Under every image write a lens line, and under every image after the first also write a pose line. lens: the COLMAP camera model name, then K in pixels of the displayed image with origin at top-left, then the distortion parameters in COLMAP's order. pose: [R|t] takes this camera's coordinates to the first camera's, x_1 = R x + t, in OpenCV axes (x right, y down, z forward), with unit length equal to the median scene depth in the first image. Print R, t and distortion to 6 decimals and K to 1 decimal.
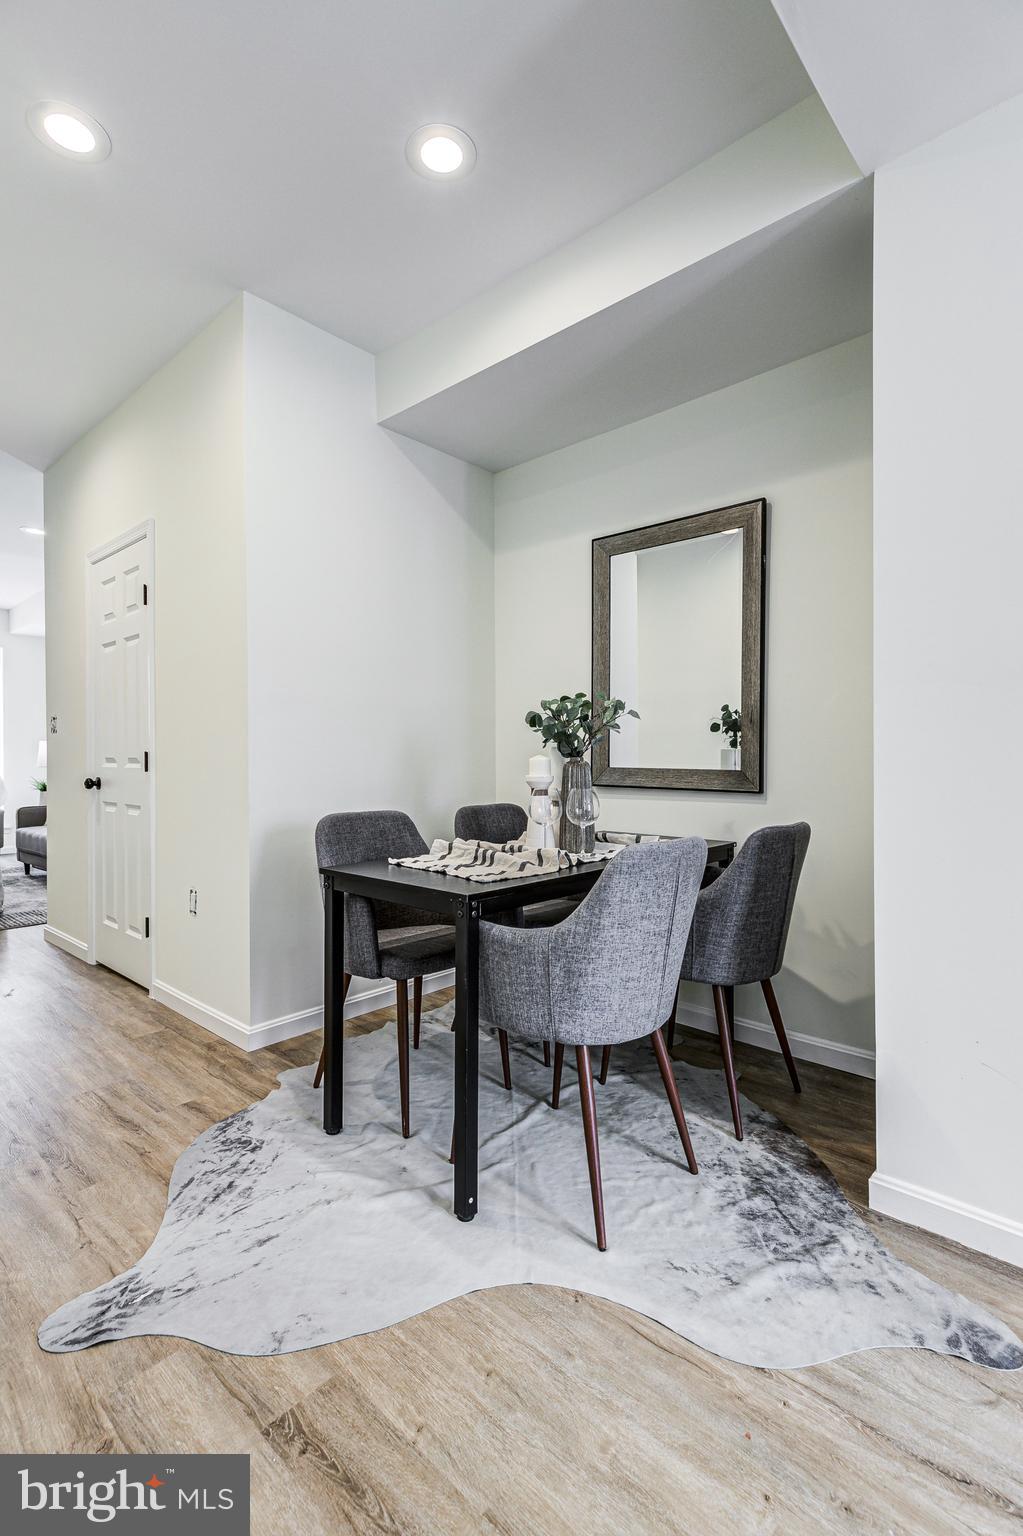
lens RADIAL K [[723.6, 0, 511.5], [0, 723.6, 768.0], [0, 0, 1]] dist [0.002838, 0.000155]
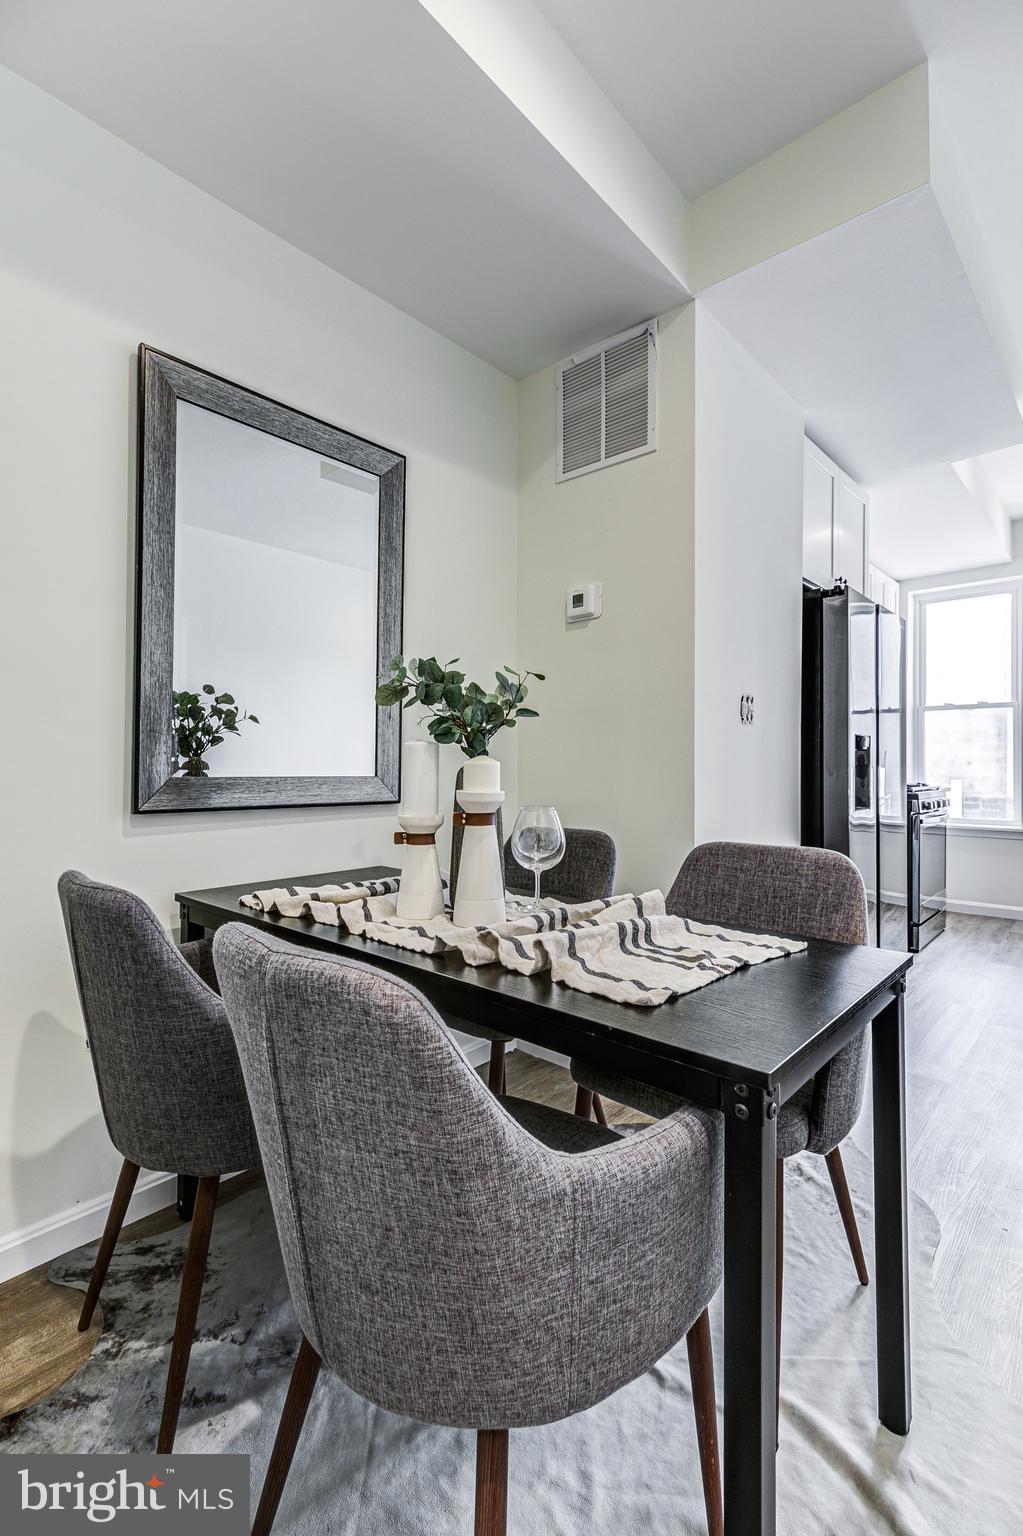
lens RADIAL K [[694.4, 0, 500.7], [0, 694.4, 761.0], [0, 0, 1]] dist [0.014708, -0.000530]
pose [[0.003474, -0.004301, 0.999985, -0.468553], [0.001269, 0.999990, 0.004296, -0.019147], [-0.999993, 0.001255, 0.003479, 0.884468]]
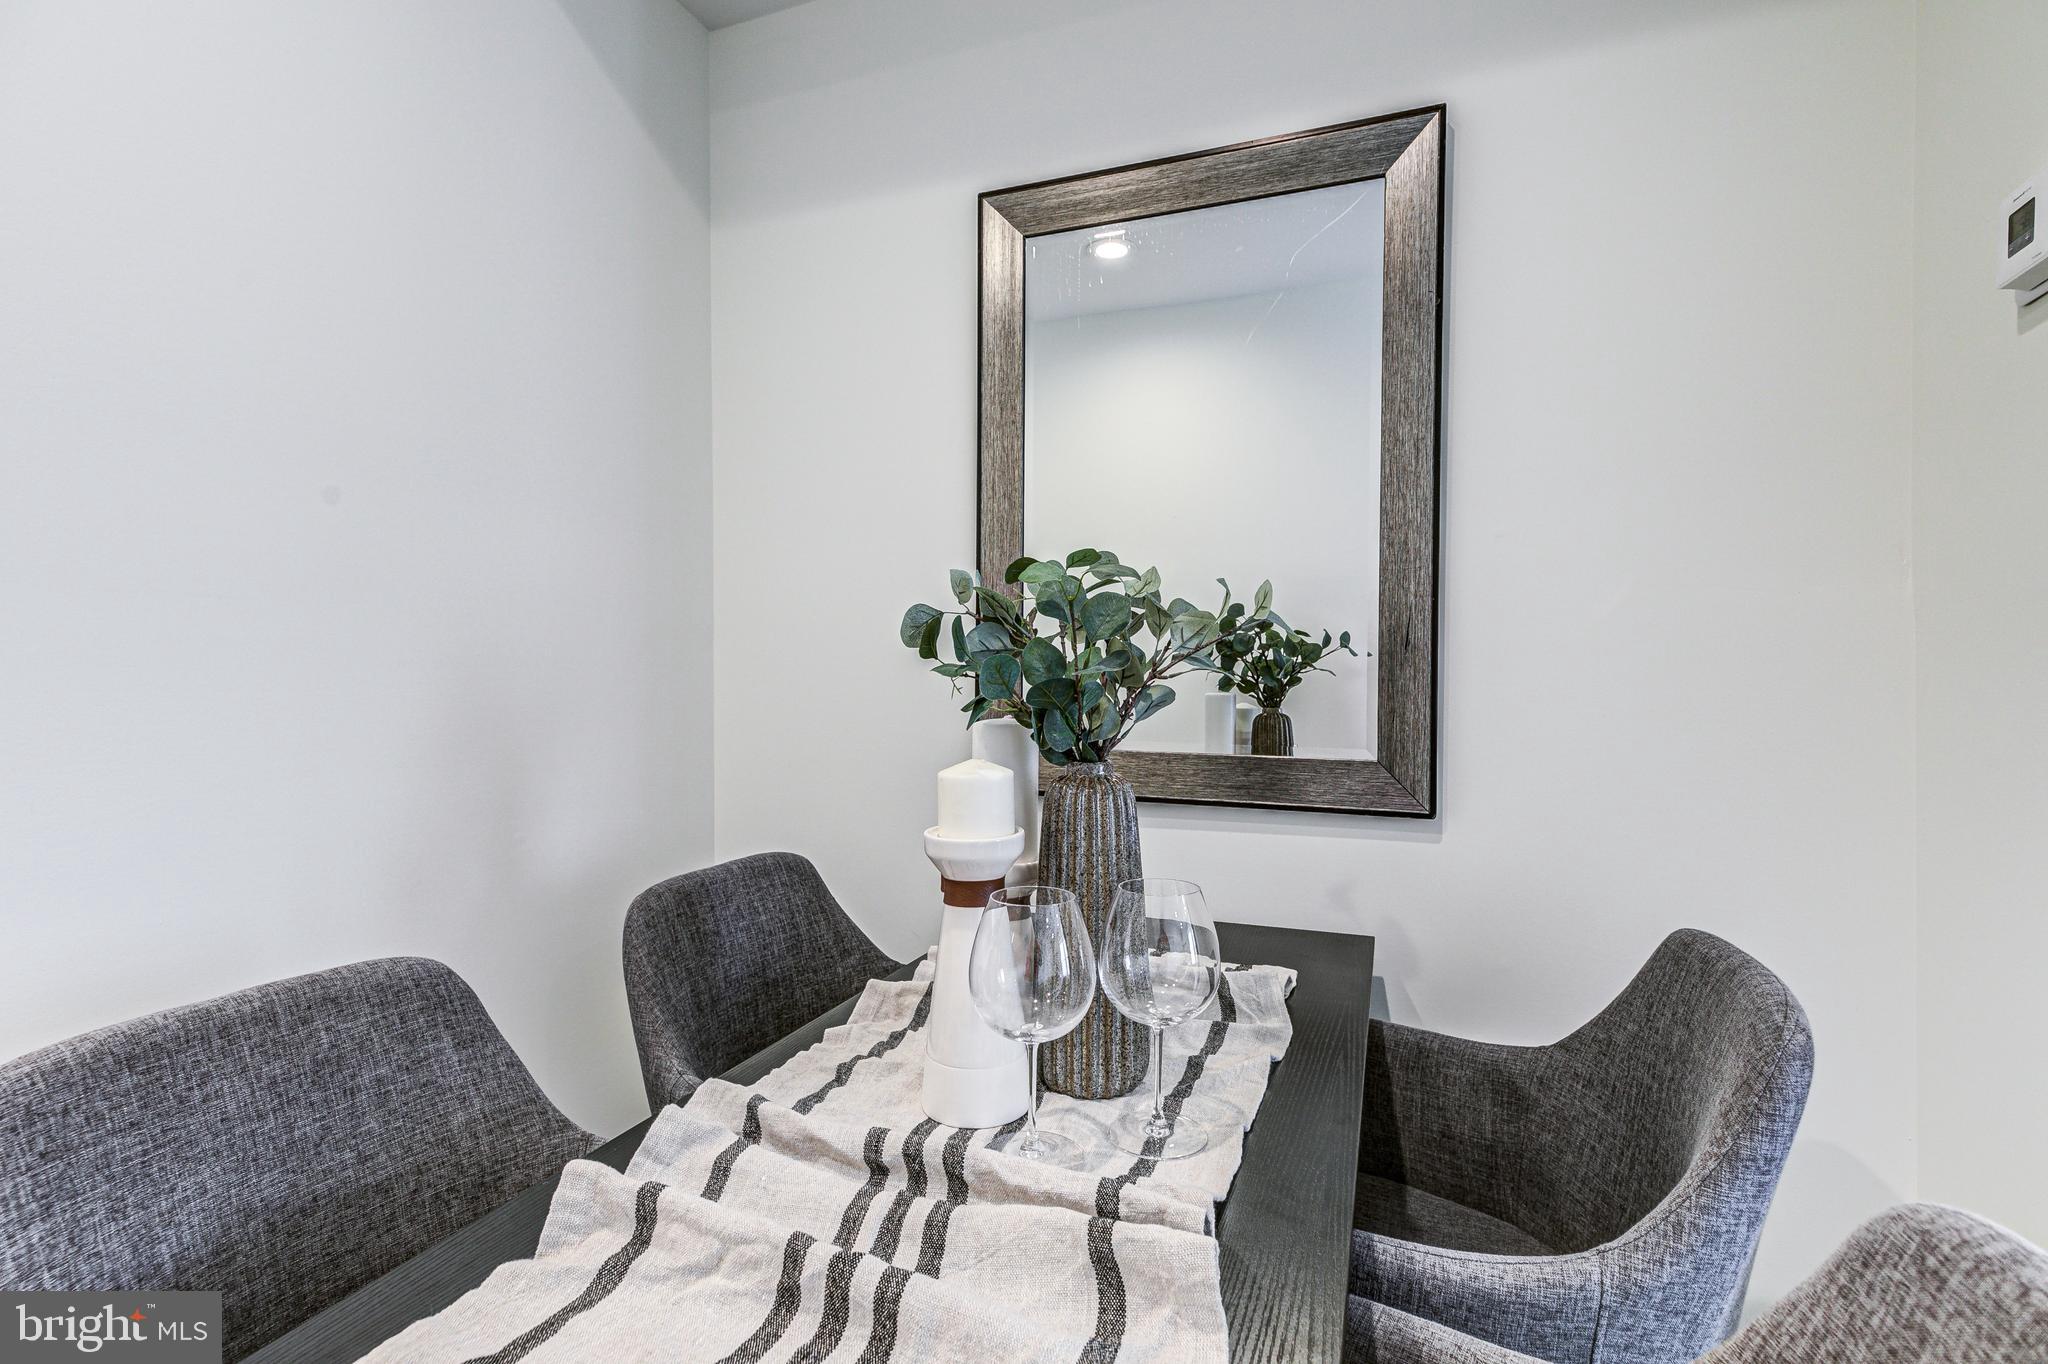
lens RADIAL K [[964.8, 0, 1037.5], [0, 964.8, 679.3], [0, 0, 1]] dist [0.002838, 0.000155]
pose [[0.932248, 0.000973, 0.361820, -0.067386], [-0.000377, 0.999998, -0.001717, -0.044191], [-0.361821, 0.001464, 0.932246, 0.569448]]
